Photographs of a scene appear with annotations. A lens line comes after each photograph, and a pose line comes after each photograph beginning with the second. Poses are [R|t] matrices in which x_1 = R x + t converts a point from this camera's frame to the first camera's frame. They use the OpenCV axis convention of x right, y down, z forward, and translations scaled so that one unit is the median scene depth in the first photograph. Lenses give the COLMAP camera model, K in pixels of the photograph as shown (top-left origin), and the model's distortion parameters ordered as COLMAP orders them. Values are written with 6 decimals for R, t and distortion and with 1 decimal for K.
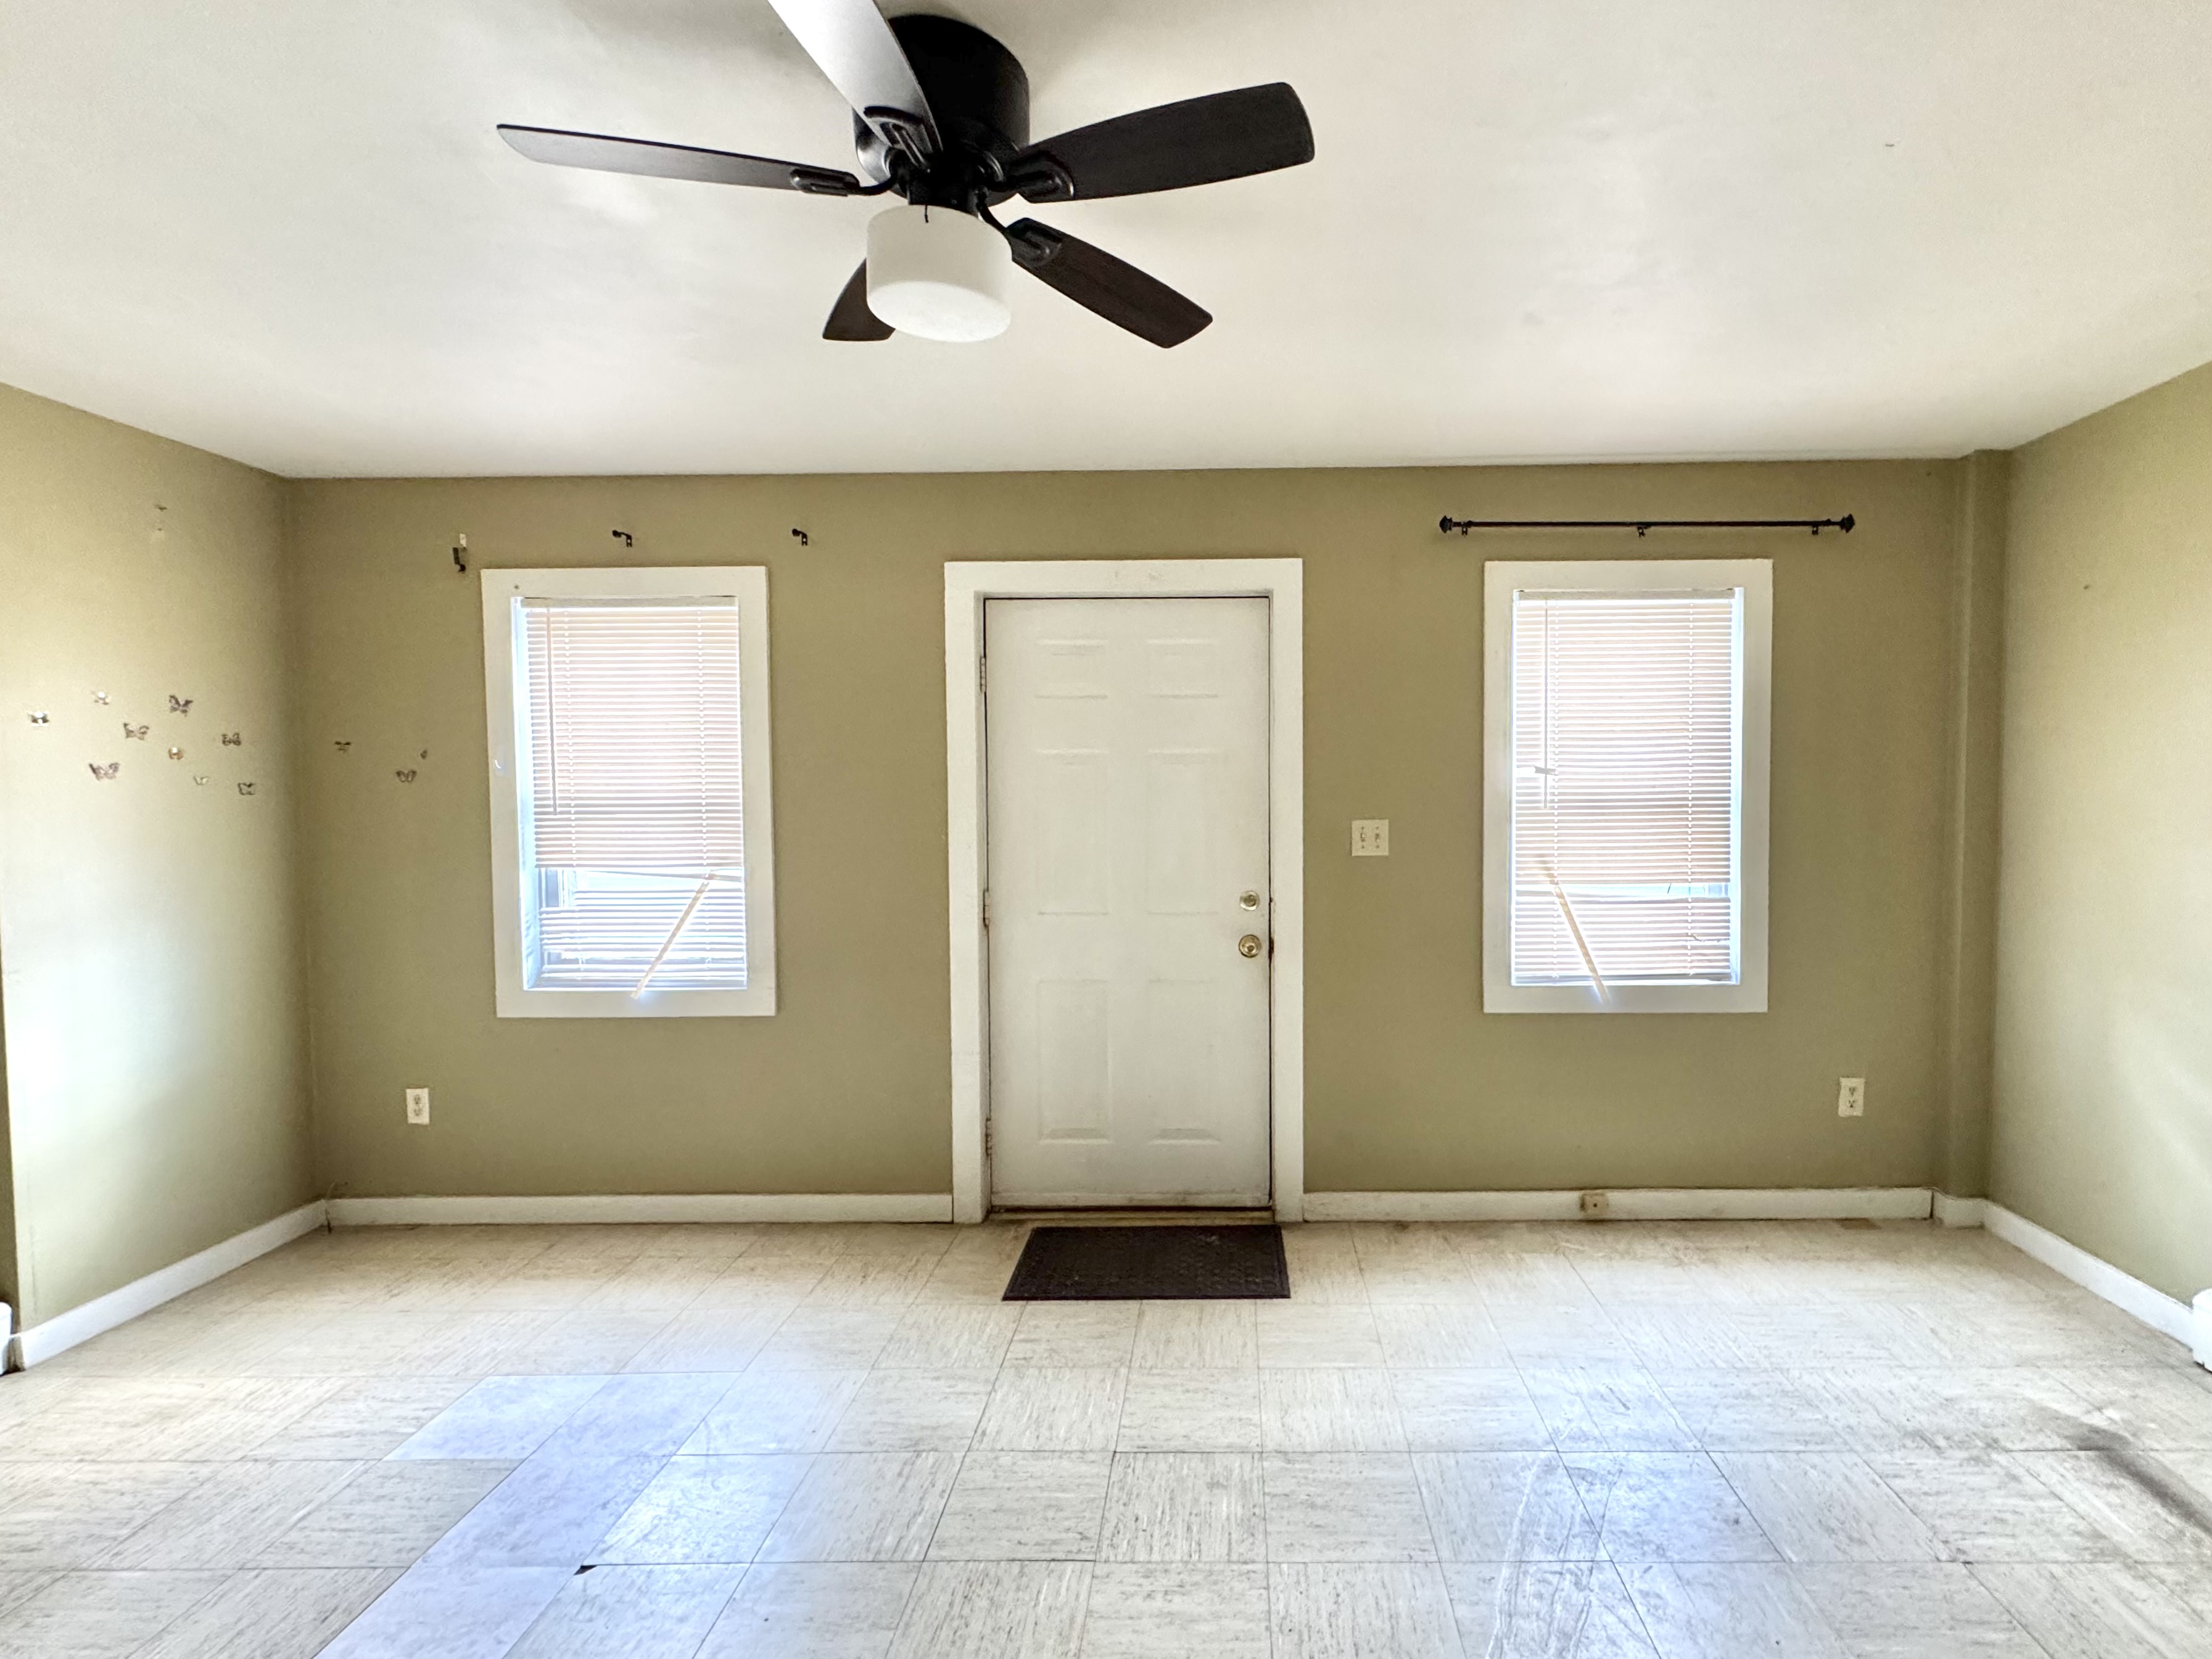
lens RADIAL K [[1007.1, 0, 1106.1], [0, 1007.1, 832.2], [0, 0, 1]] dist [-0.003202, -0.000025]
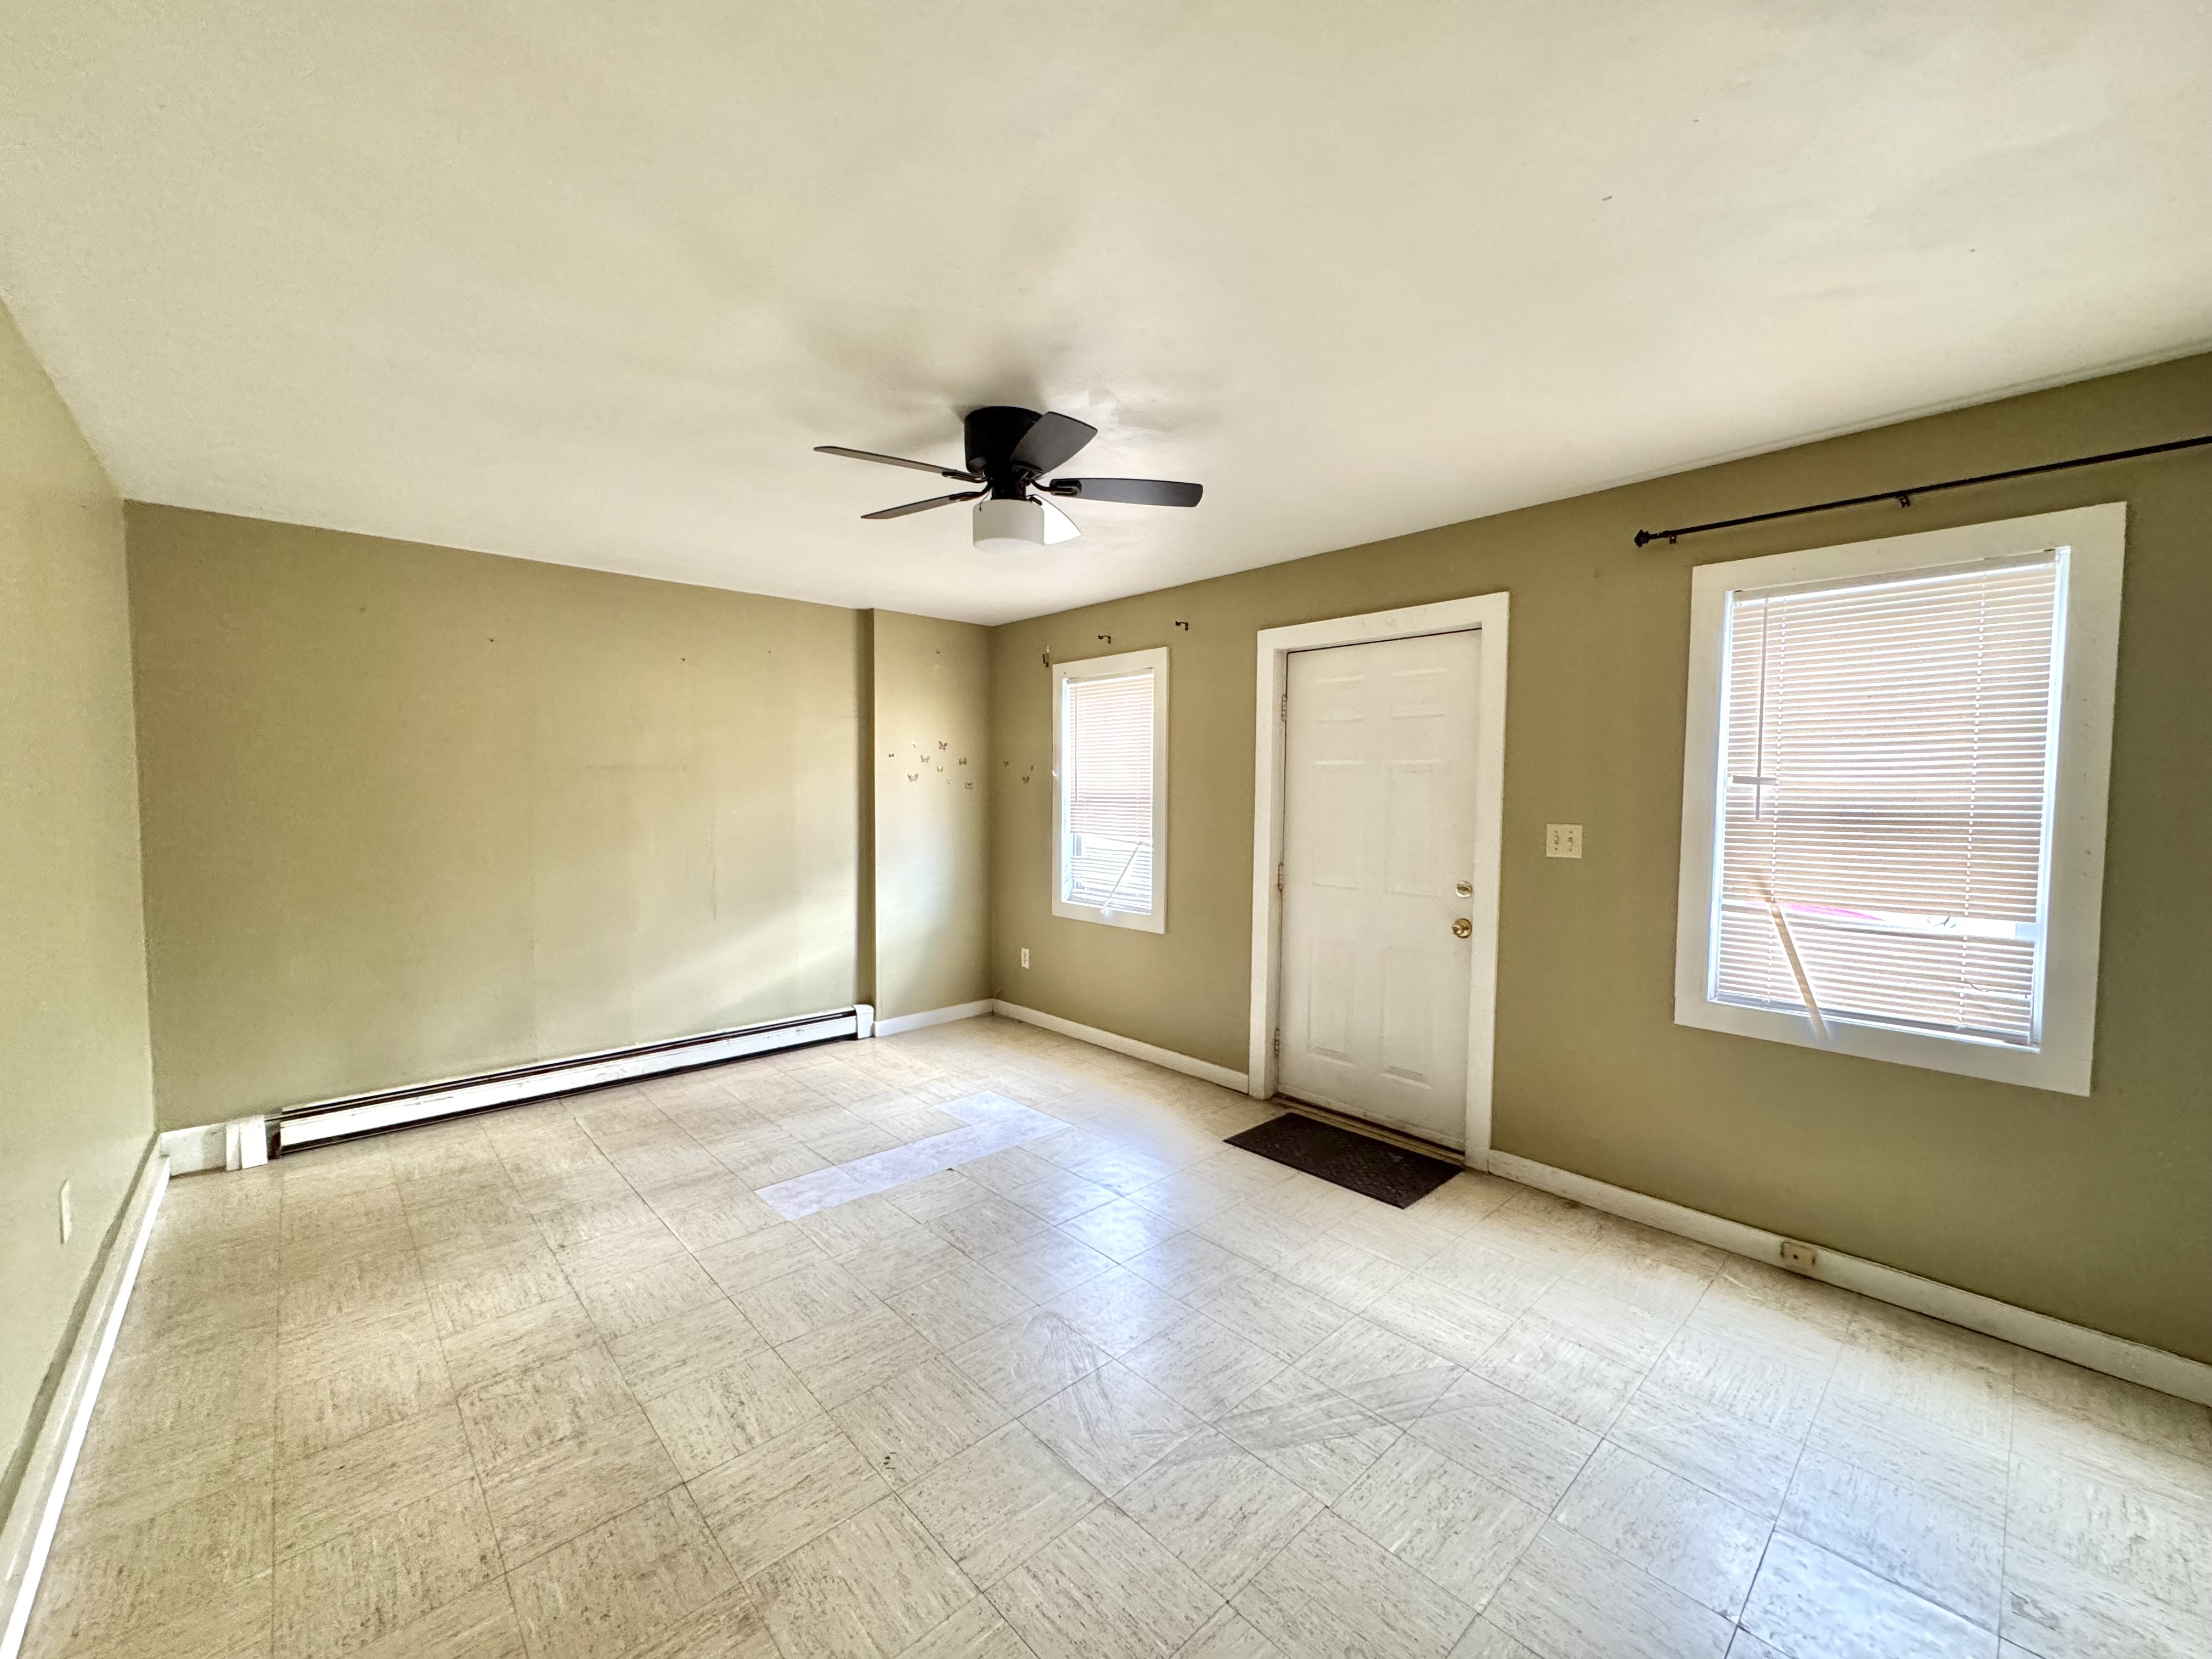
lens RADIAL K [[885.9, 0, 1107.5], [0, 885.9, 830.2], [0, 0, 1]] dist [-0.002594, 0.000533]
pose [[0.683111, 0.045993, -0.728865, 0.621575], [-0.037251, 0.998910, 0.028120, -0.014864], [0.729364, 0.007942, 0.684079, -0.007639]]
